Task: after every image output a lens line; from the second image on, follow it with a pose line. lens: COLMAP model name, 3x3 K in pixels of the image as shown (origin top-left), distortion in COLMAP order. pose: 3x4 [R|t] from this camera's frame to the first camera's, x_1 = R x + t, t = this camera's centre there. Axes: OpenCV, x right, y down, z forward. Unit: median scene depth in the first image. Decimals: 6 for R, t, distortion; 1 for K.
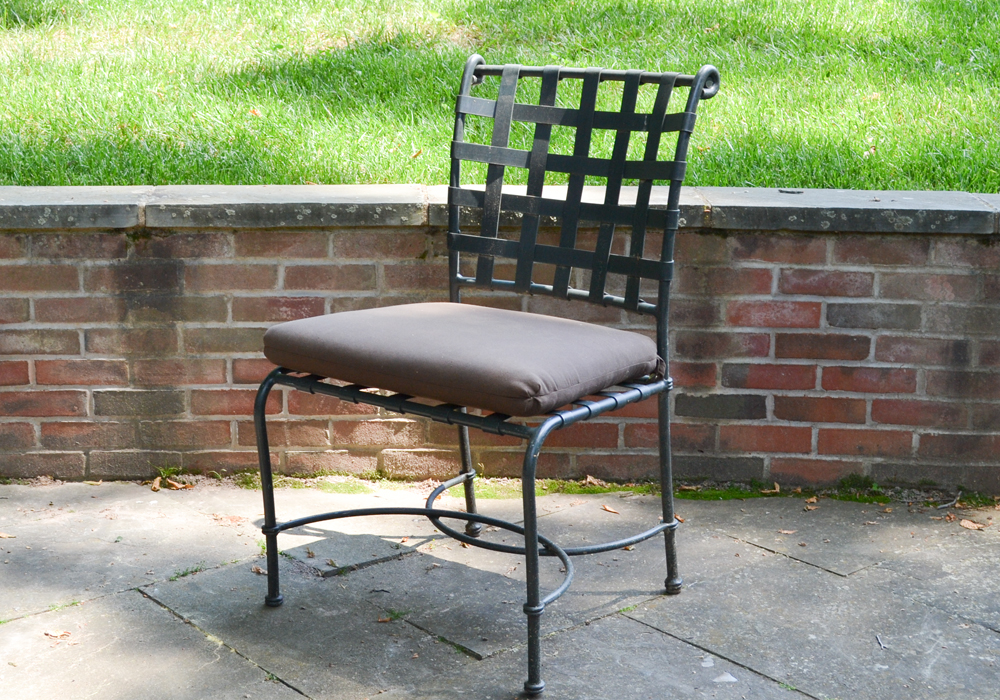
lens RADIAL K [[1593.6, 0, 496.5], [0, 1593.6, 351.8], [0, 0, 1]] dist [-0.057269, 0.000000]
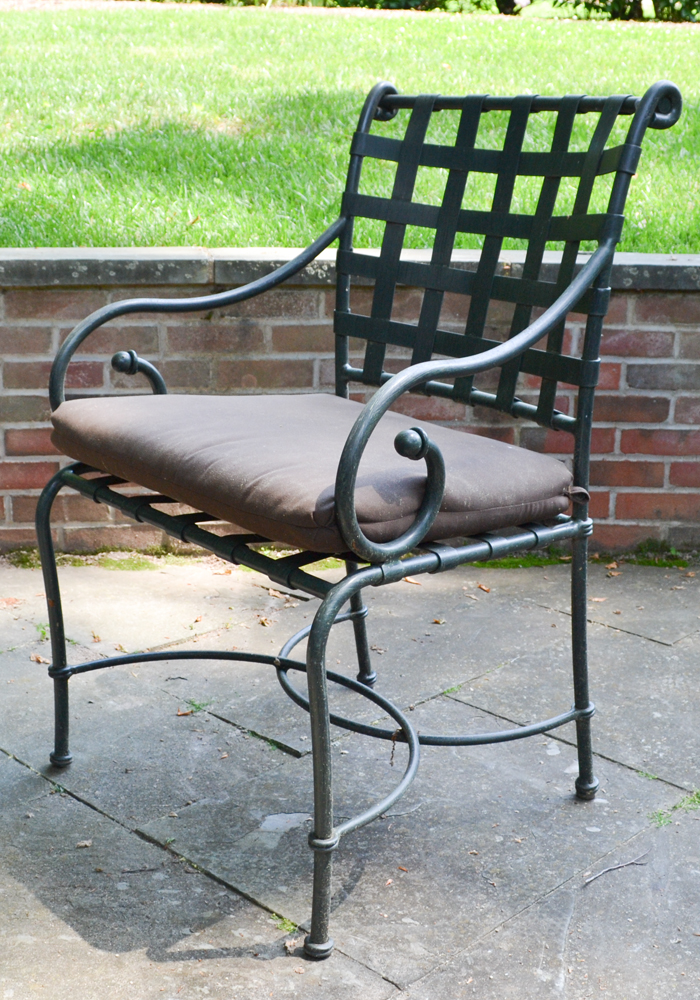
lens RADIAL K [[1271.9, 0, 373.6], [0, 1271.9, 496.2], [0, 0, 1]] dist [-0.071404, 0.000000]
pose [[0.993299, -0.017546, 0.114230, -0.037163], [0.013388, 0.999223, 0.037069, 0.019597], [-0.114791, -0.035291, 0.992763, 0.243722]]
